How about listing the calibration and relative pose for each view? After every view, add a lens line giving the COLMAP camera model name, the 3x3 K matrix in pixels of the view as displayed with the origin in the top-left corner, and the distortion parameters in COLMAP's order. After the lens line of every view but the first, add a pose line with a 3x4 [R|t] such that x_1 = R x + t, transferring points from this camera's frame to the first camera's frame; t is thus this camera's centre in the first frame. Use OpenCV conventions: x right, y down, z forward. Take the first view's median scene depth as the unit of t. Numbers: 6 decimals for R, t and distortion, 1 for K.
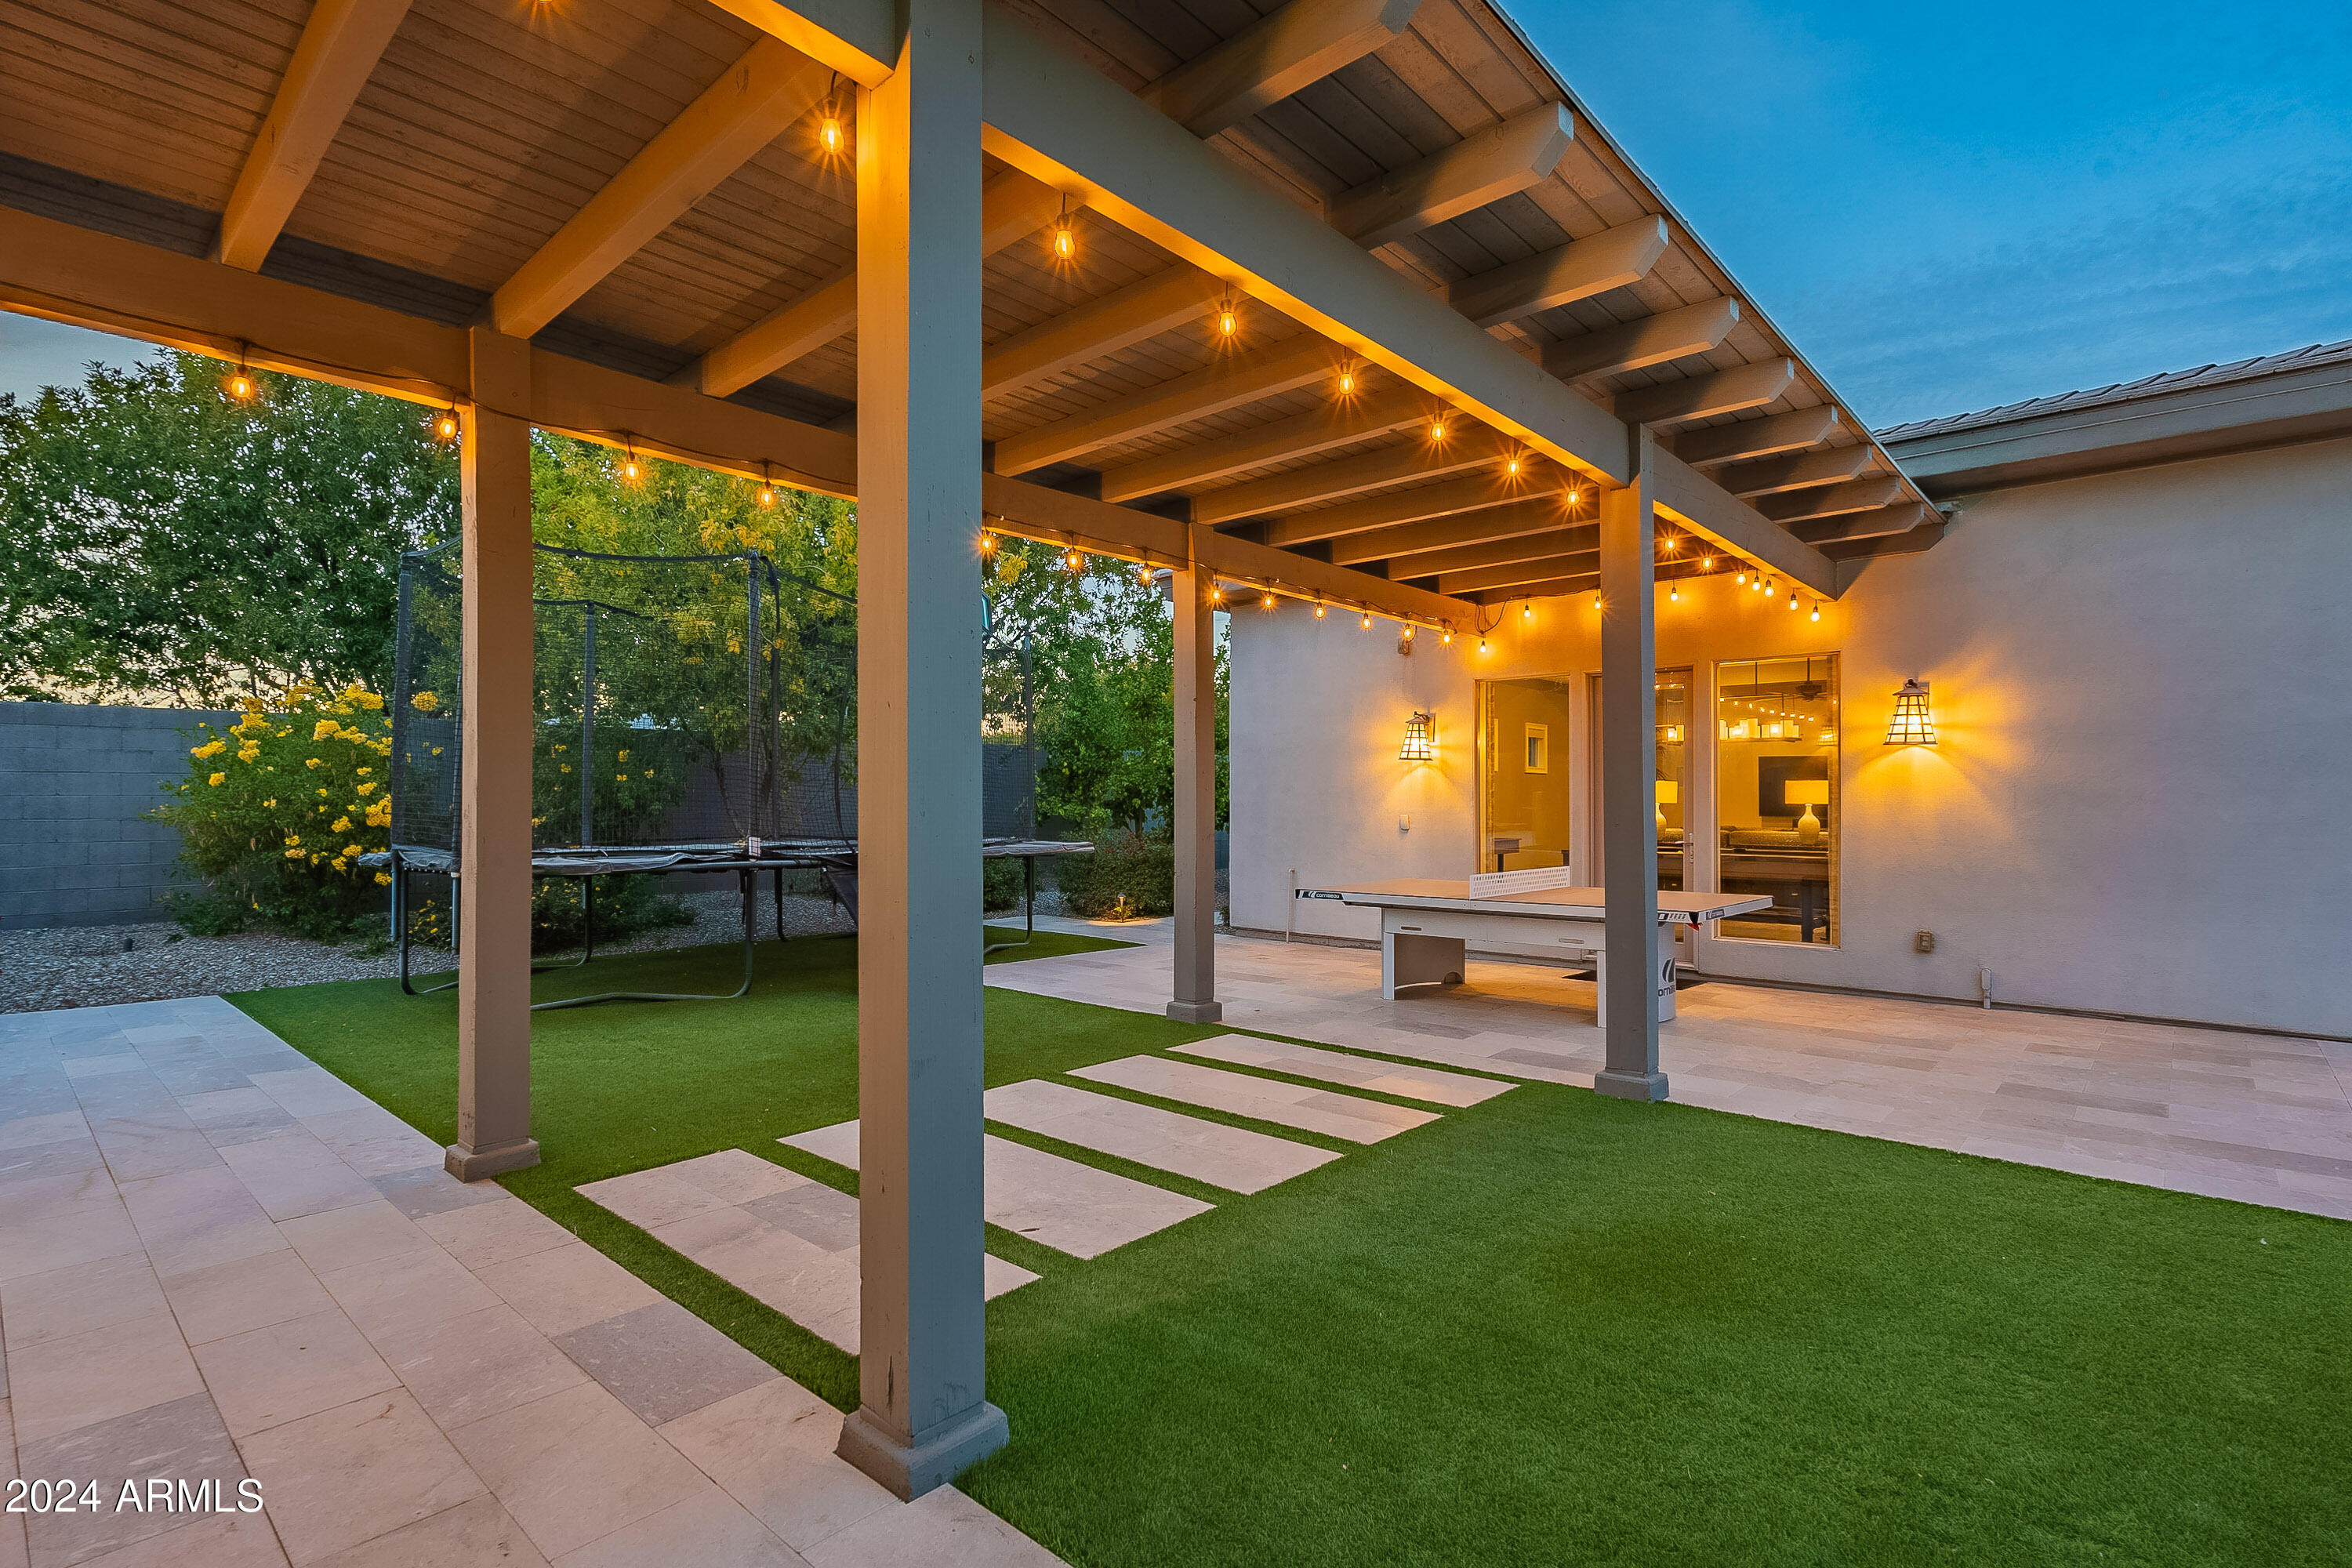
lens RADIAL K [[1129.4, 0, 1190.0], [0, 1129.4, 795.2], [0, 0, 1]] dist [0.002020, 0.000570]
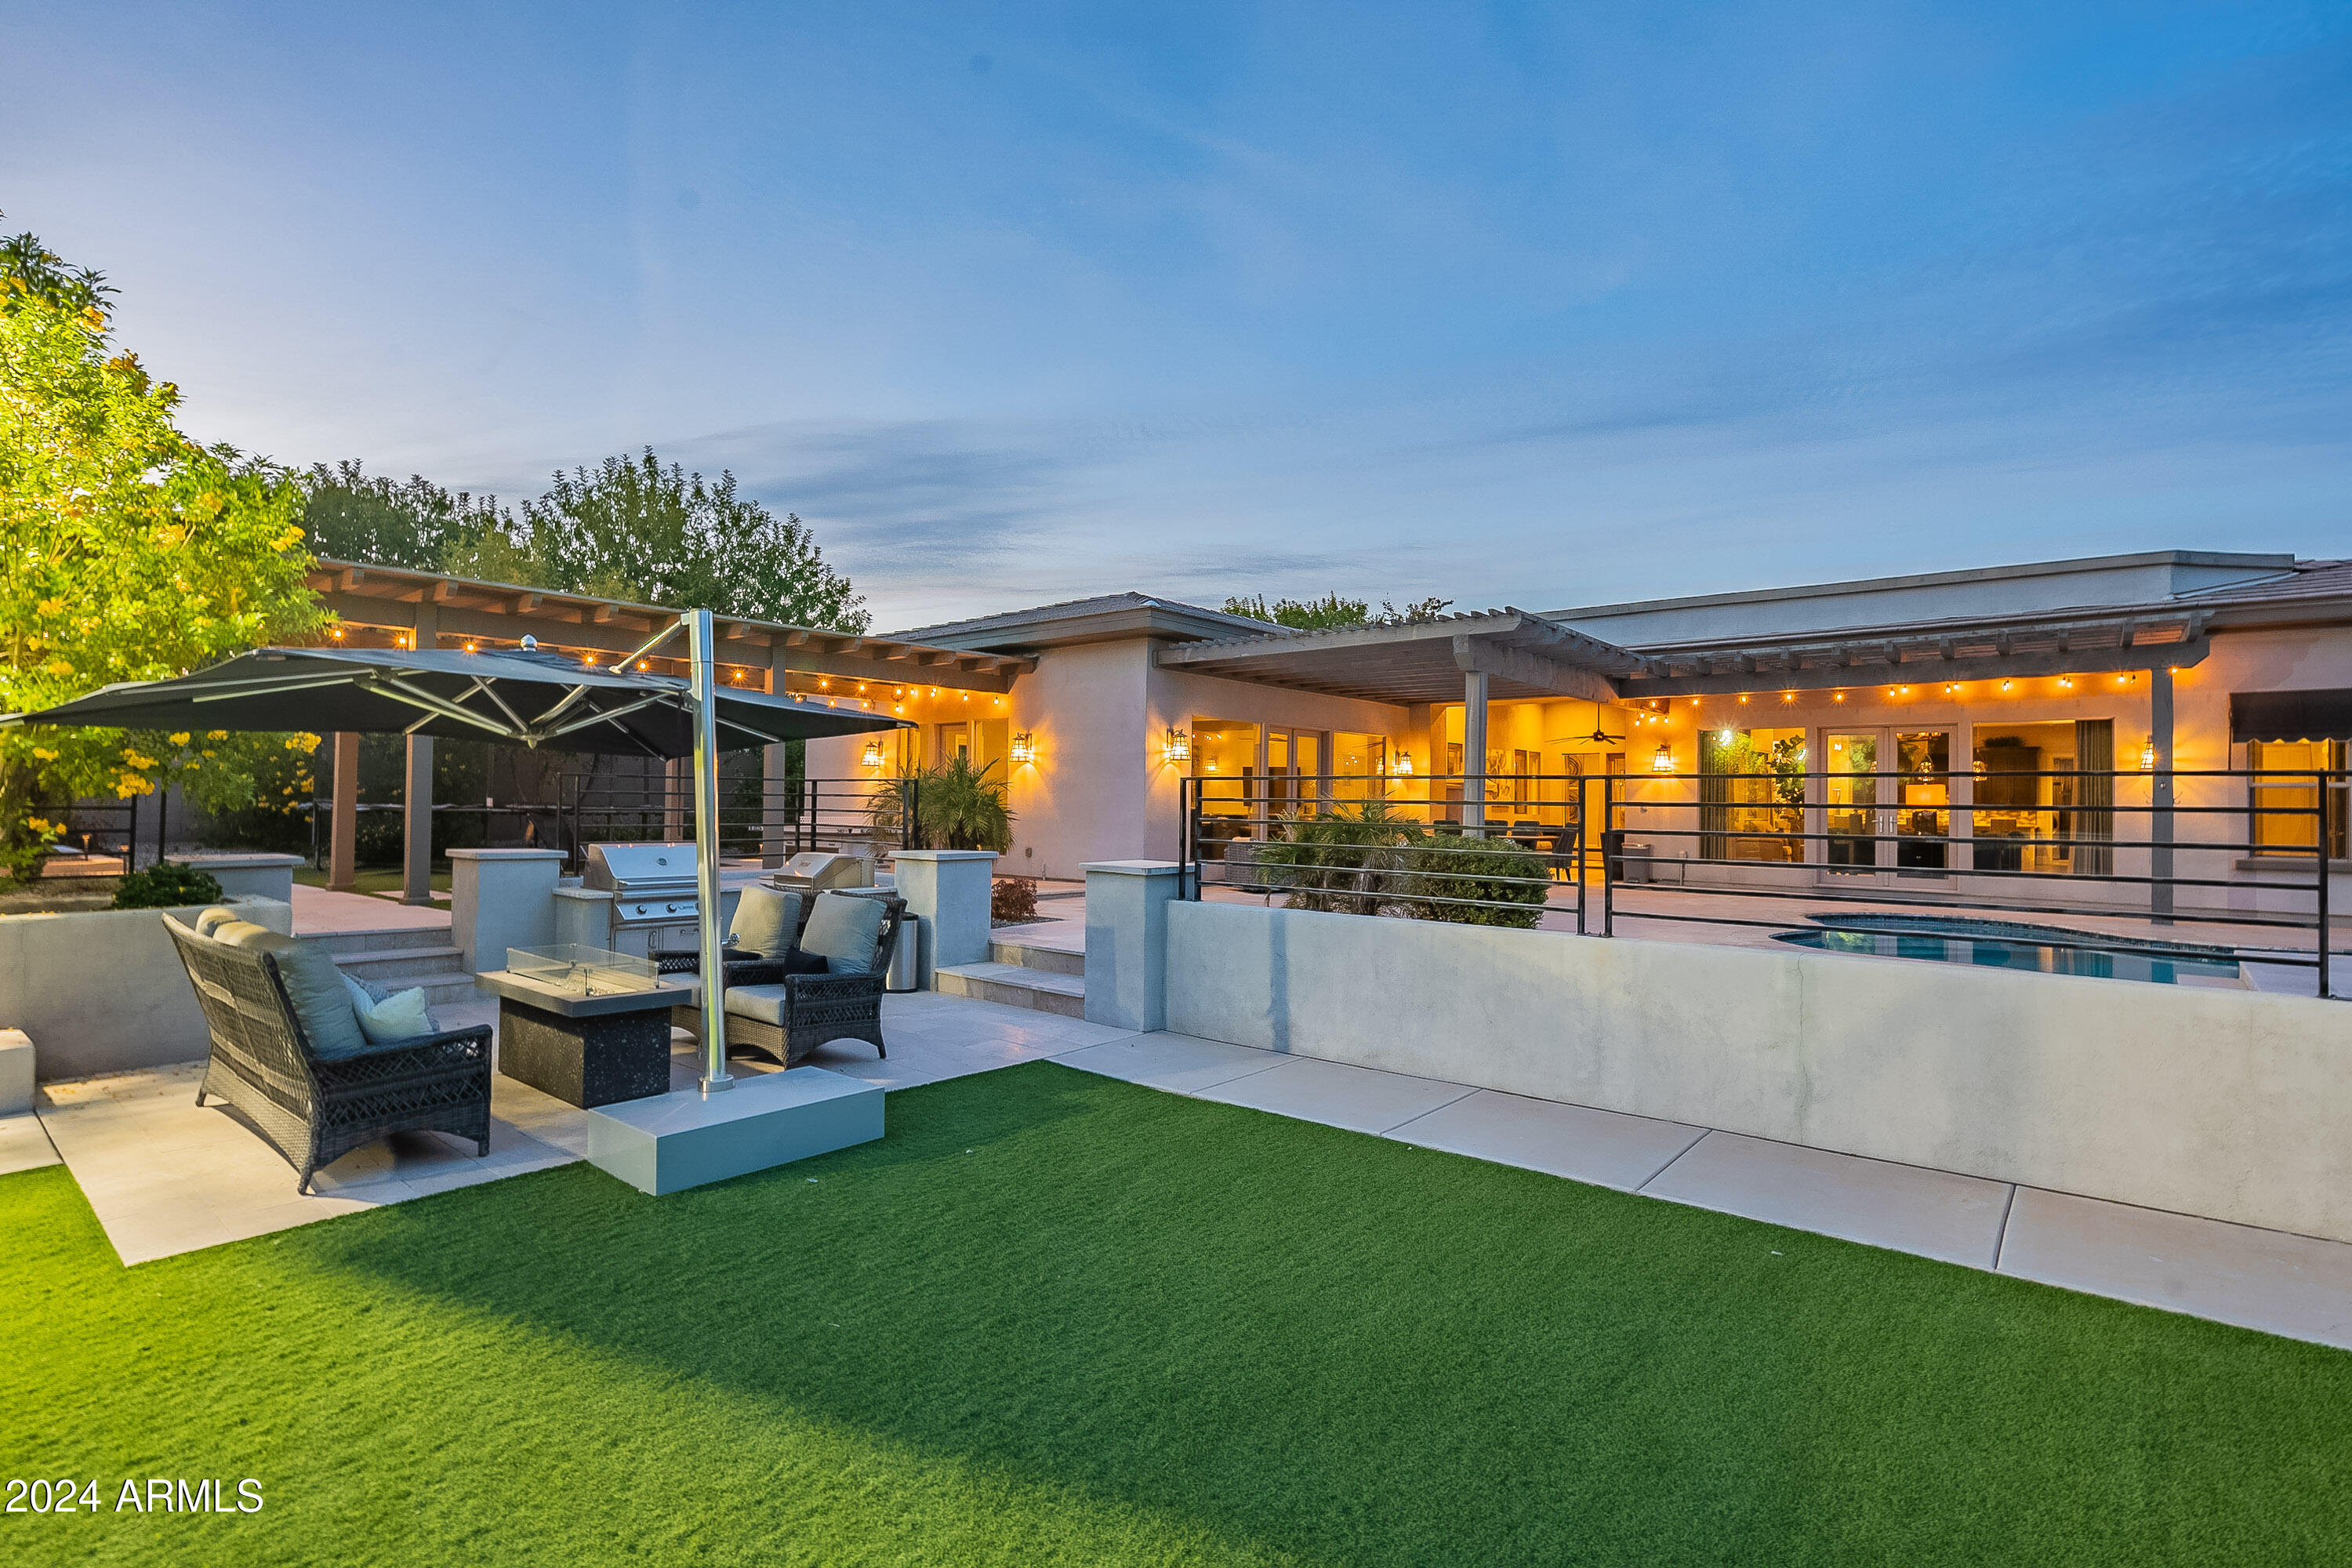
lens RADIAL K [[1125.3, 0, 1176.0], [0, 1125.3, 784.0], [0, 0, 1]] dist [0.001412, 0.000291]
pose [[0.999402, 0.013542, 0.031827, 0.875221], [-0.013167, 0.999842, -0.011962, 0.020922], [-0.031984, 0.011535, 0.999422, -1.206405]]
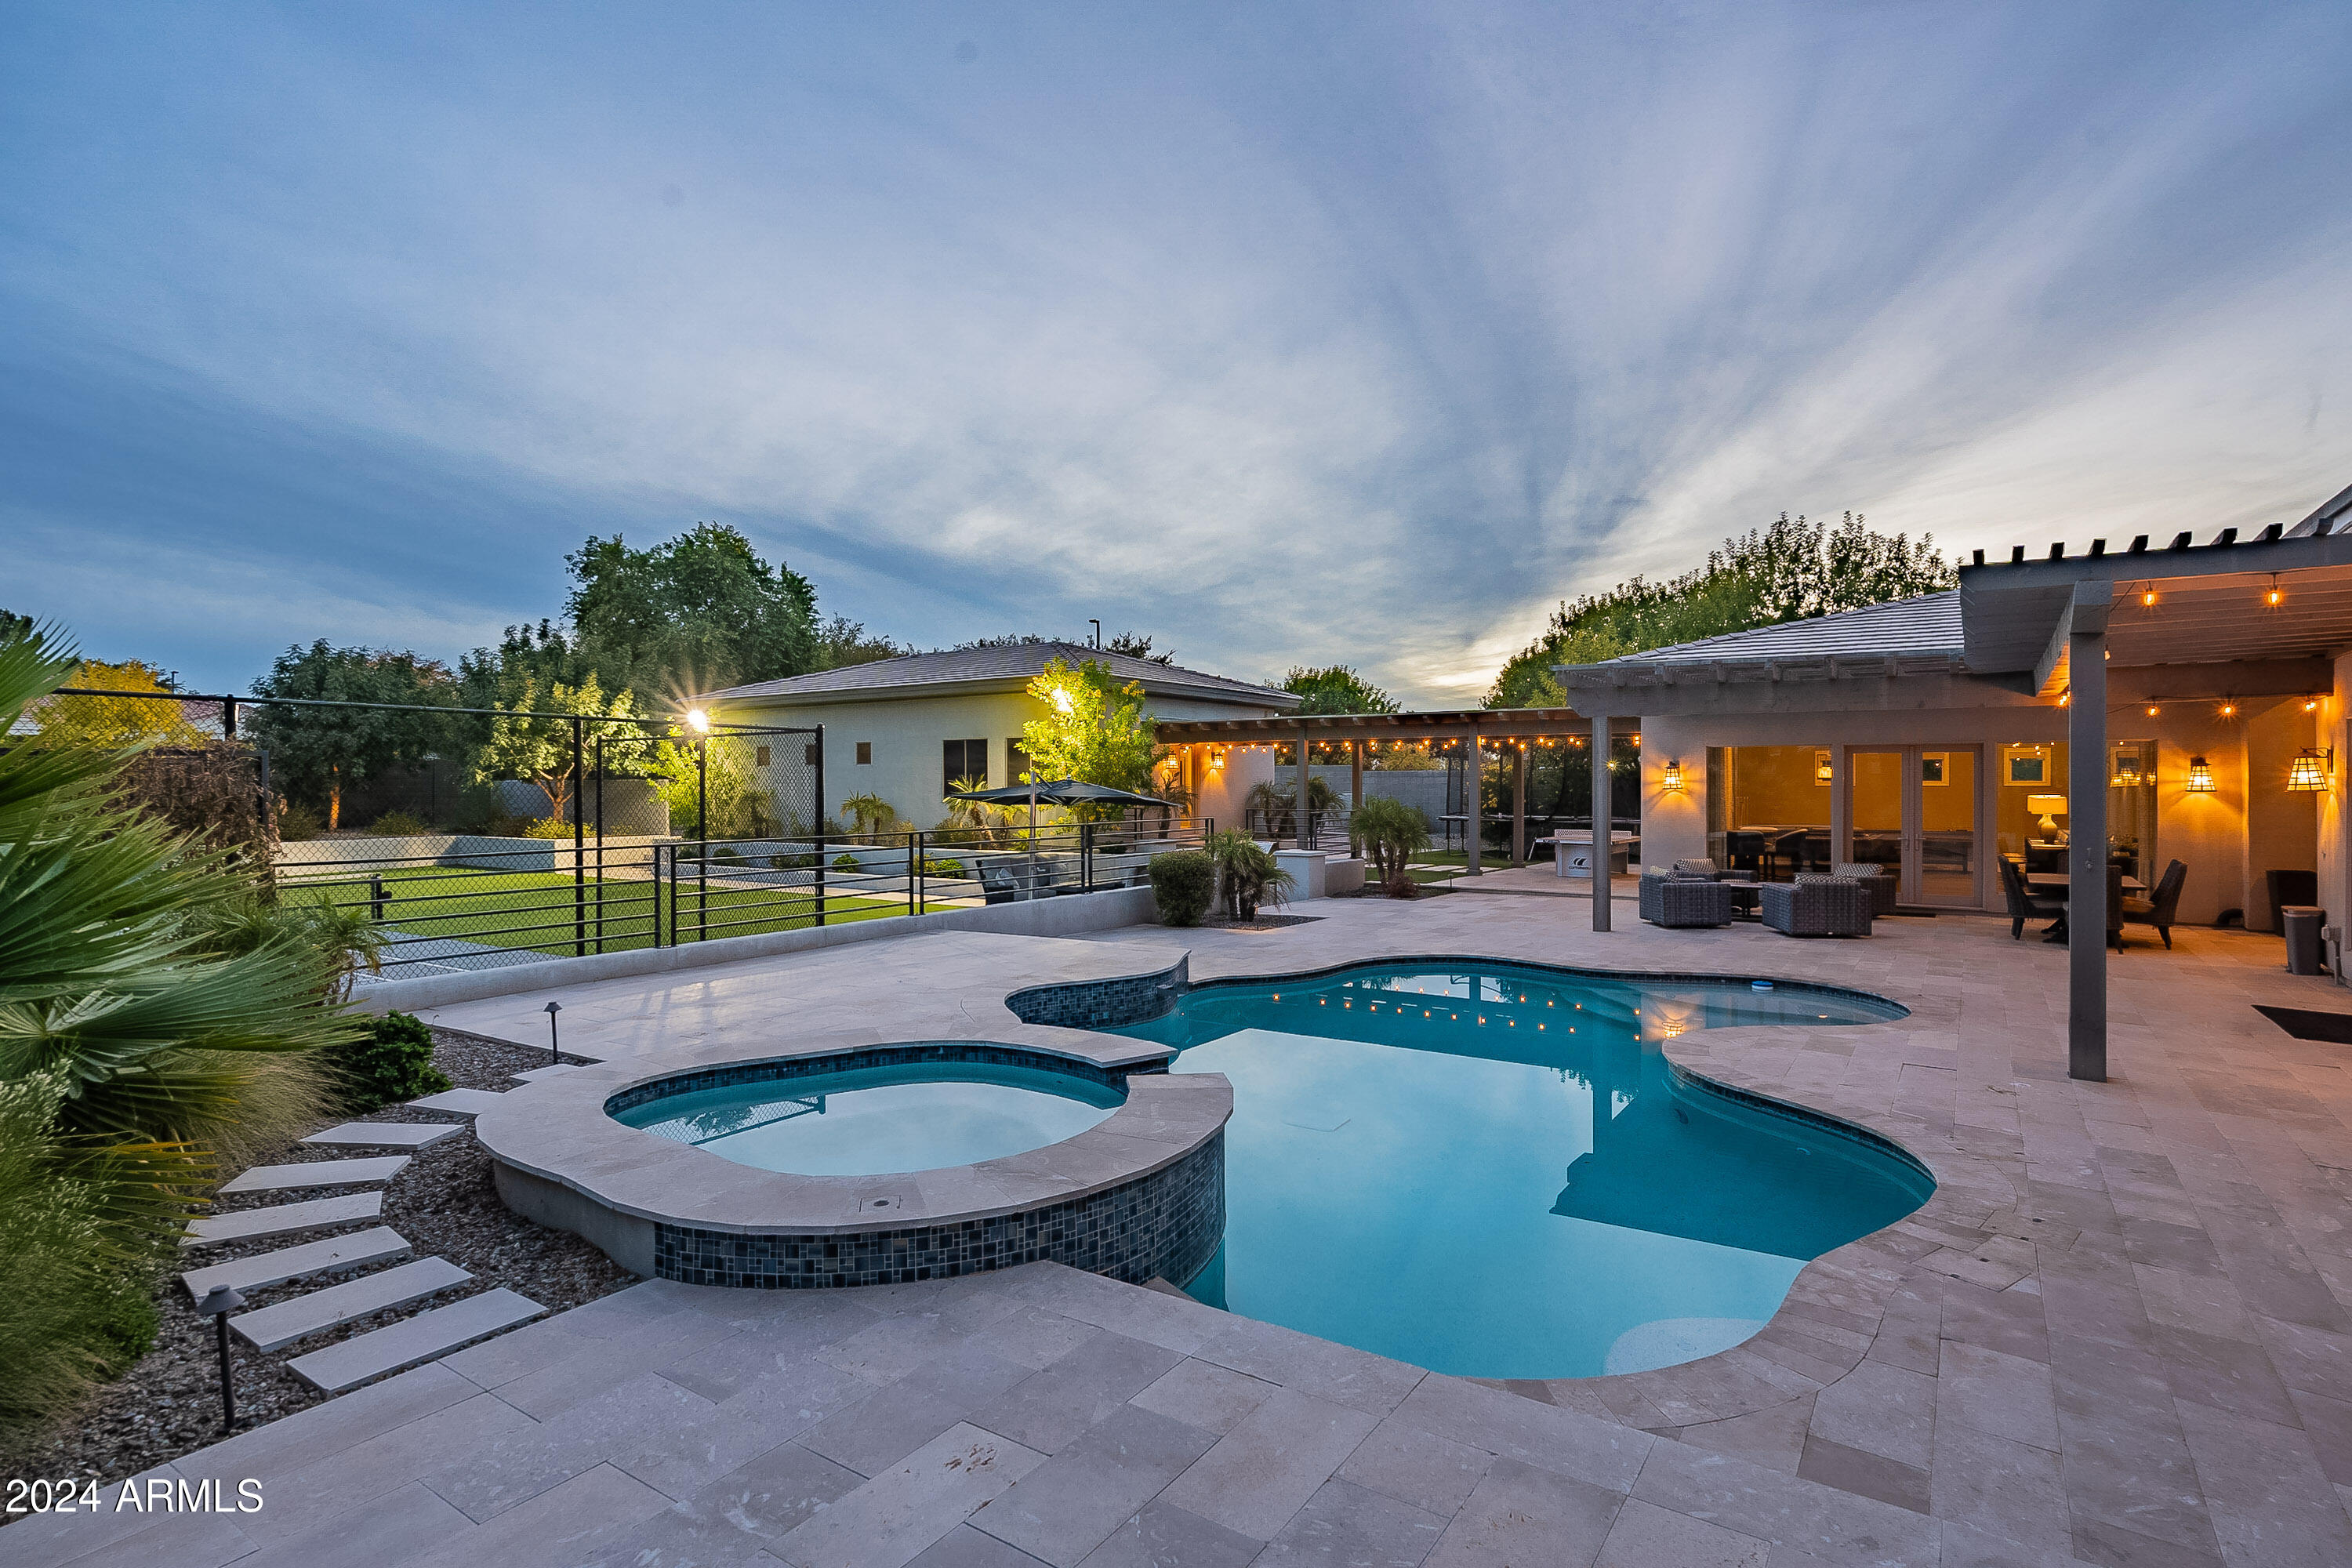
lens RADIAL K [[1198.8, 0, 1219.2], [0, 1198.8, 770.3], [0, 0, 1]] dist [0.000240, -0.001114]
pose [[0.165169, -0.013768, -0.986169, 3.244849], [0.007719, 0.999890, -0.012667, -0.062187], [0.986235, -0.005520, 0.165257, -0.492519]]
